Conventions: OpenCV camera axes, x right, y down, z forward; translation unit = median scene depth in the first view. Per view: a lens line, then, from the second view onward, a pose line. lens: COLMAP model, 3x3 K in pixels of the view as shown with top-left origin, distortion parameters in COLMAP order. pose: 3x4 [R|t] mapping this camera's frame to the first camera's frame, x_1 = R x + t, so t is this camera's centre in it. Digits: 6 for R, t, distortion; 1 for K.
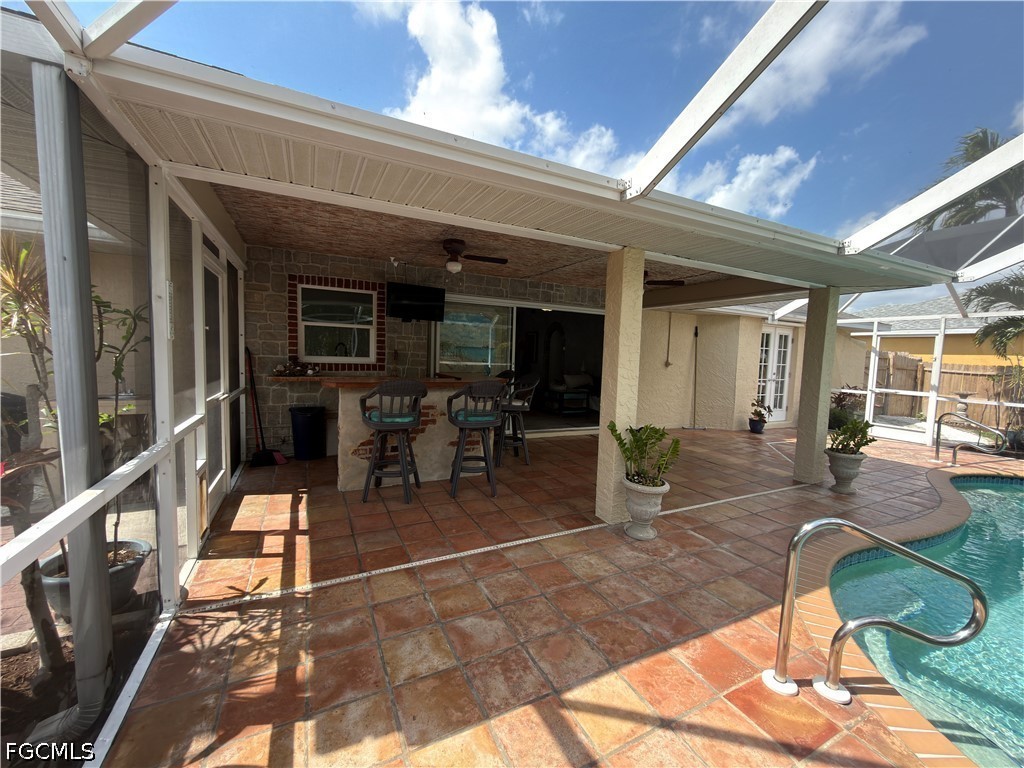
lens RADIAL K [[412.2, 0, 513.4], [0, 412.2, 385.0], [0, 0, 1]] dist [0.013173, -0.000924]
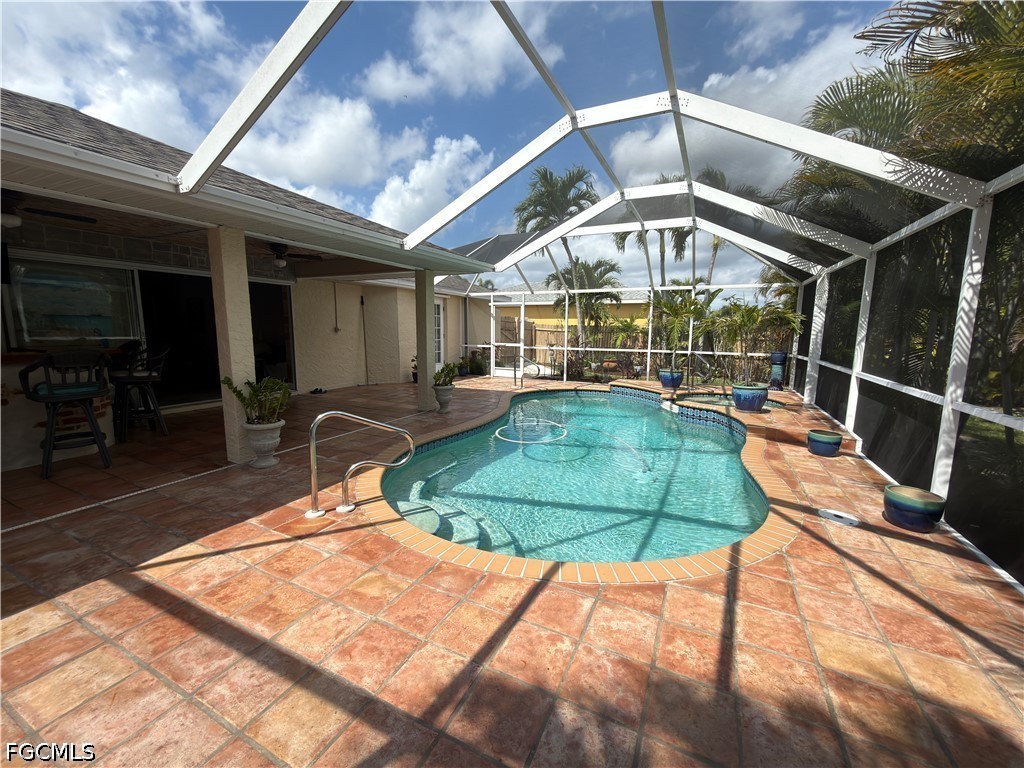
lens RADIAL K [[412.2, 0, 510.6], [0, 412.2, 384.7], [0, 0, 1]] dist [0.013173, -0.000924]
pose [[0.800958, -0.109952, 0.588538, 0.161001], [0.065310, 0.993172, 0.096665, 0.040584], [-0.595148, -0.038987, 0.802670, -0.370671]]
